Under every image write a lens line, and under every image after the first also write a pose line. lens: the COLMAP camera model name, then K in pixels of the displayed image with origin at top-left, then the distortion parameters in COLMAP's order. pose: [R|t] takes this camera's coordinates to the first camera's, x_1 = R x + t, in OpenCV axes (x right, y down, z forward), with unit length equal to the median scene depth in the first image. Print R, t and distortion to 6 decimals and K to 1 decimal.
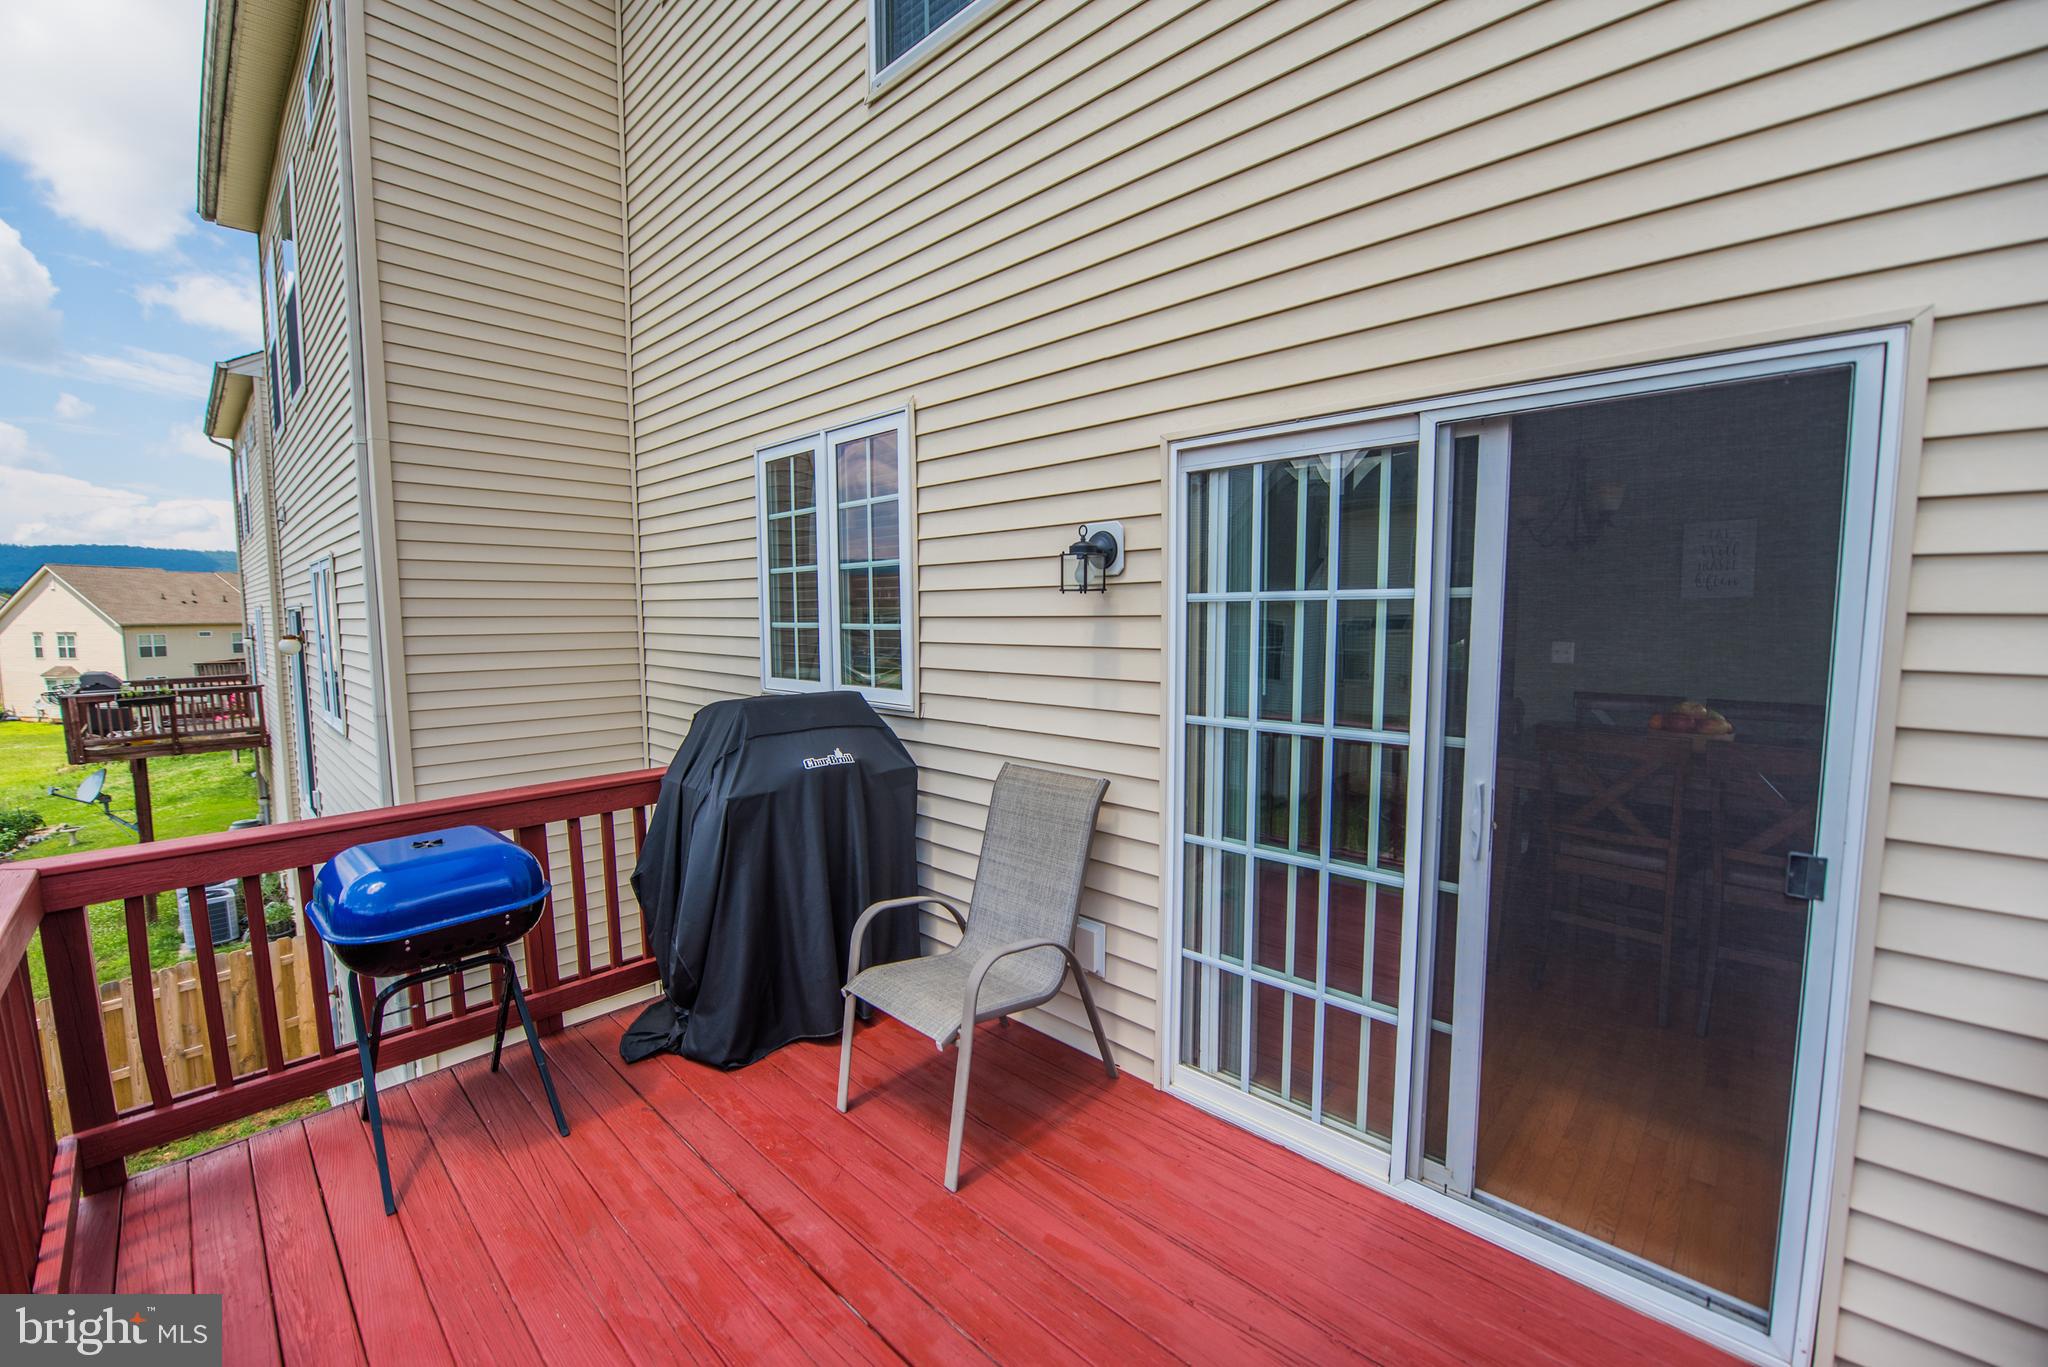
lens RADIAL K [[822.4, 0, 1016.8], [0, 822.4, 683.1], [0, 0, 1]] dist [-0.012501, -0.003322]
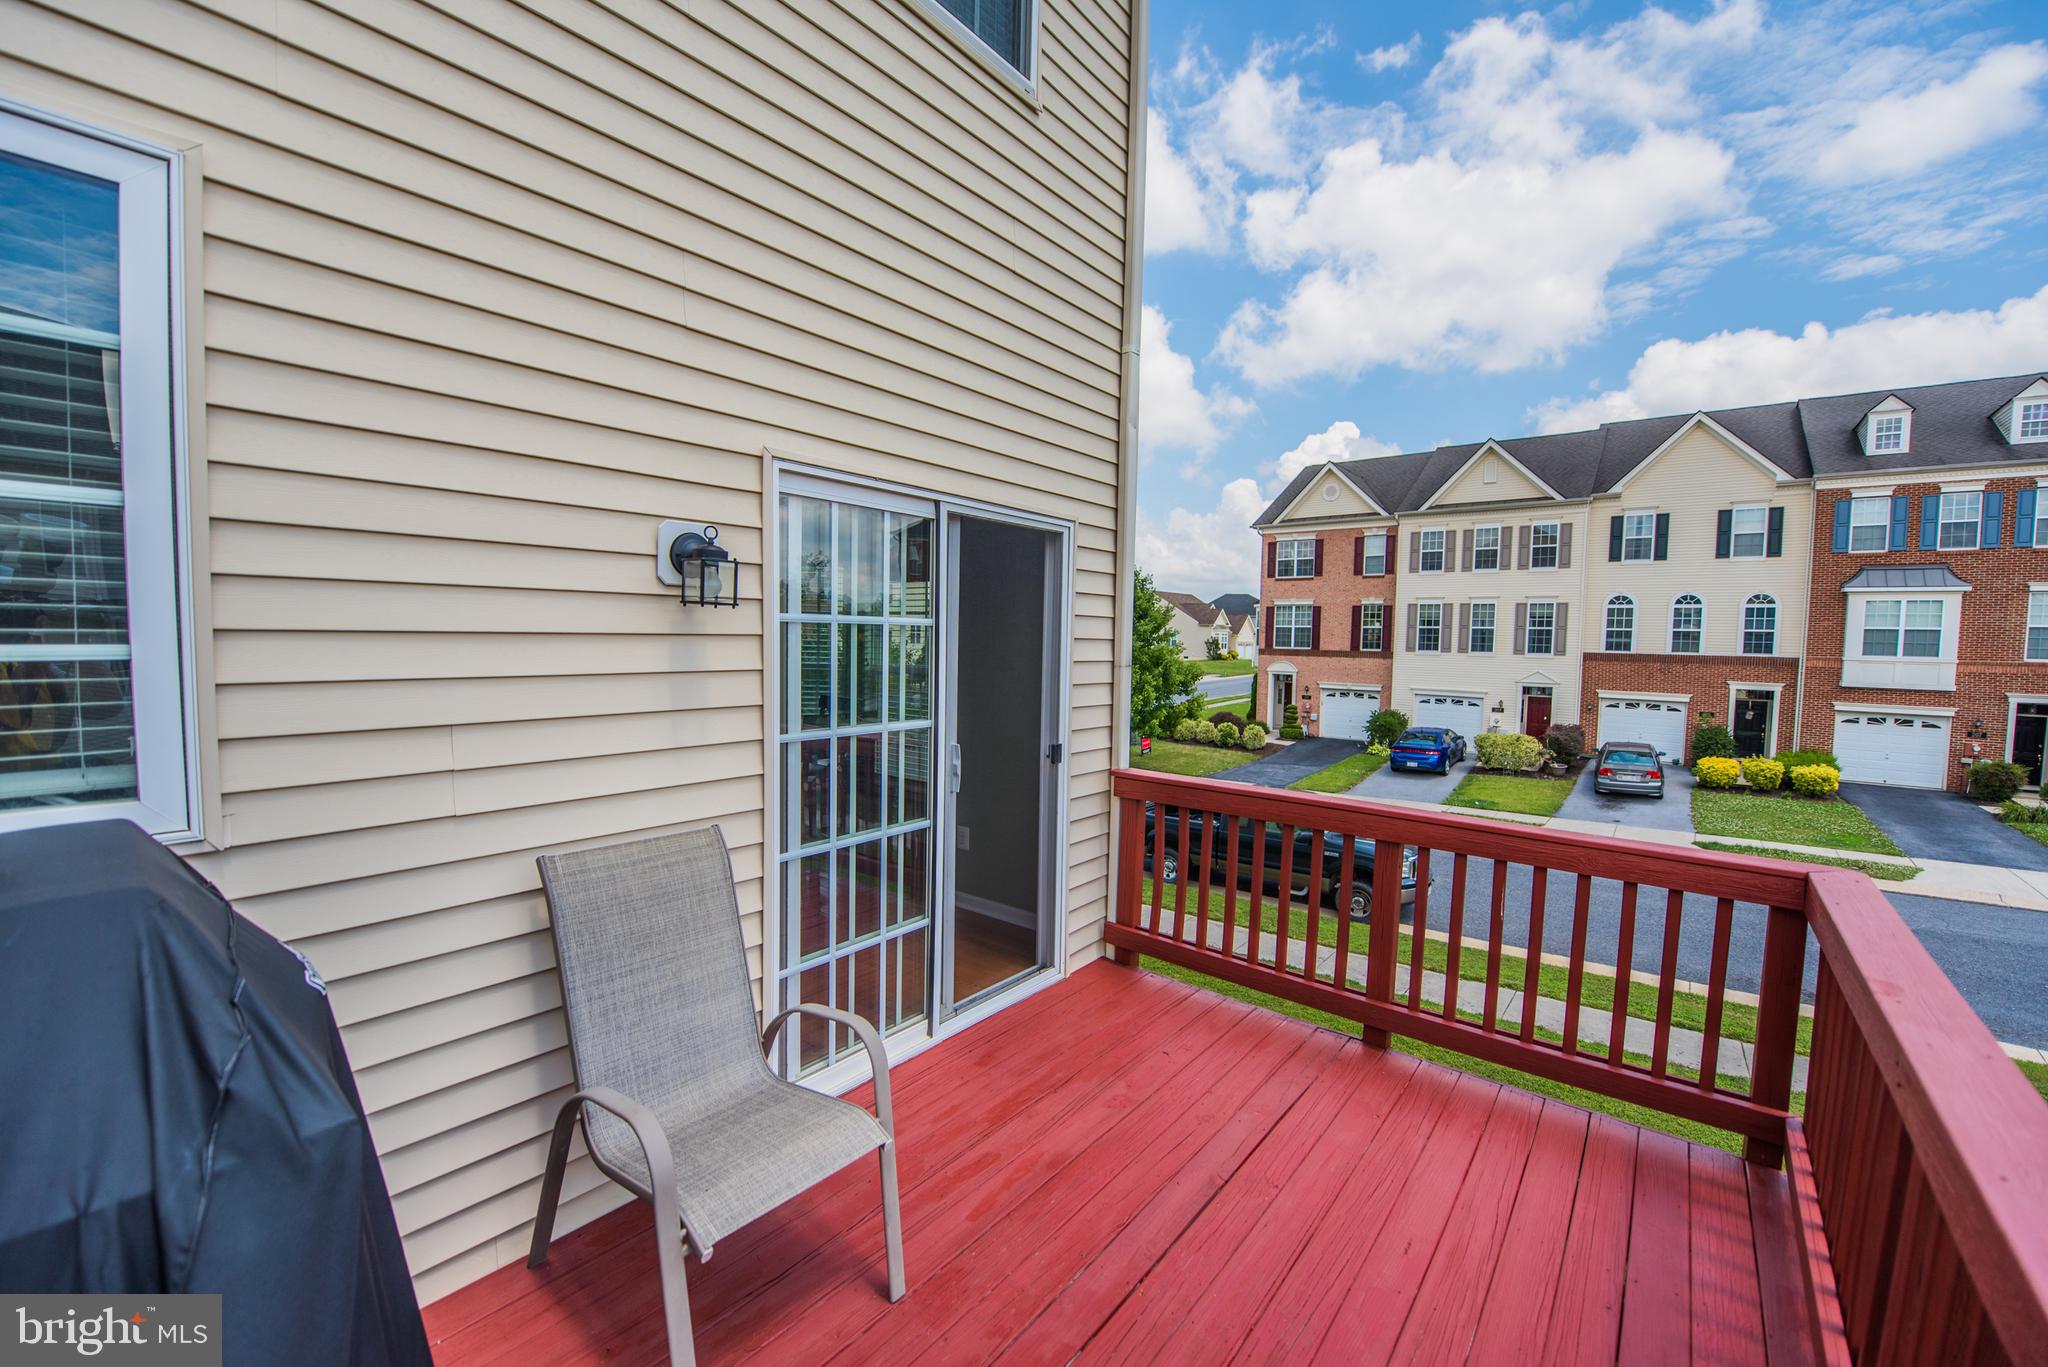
lens RADIAL K [[822.4, 0, 1016.8], [0, 822.4, 683.1], [0, 0, 1]] dist [-0.012501, -0.003322]
pose [[-0.060080, -0.057687, 0.996525, -0.790540], [0.066191, 0.995901, 0.061642, -0.064909], [-0.995997, 0.069664, -0.056015, 0.760431]]
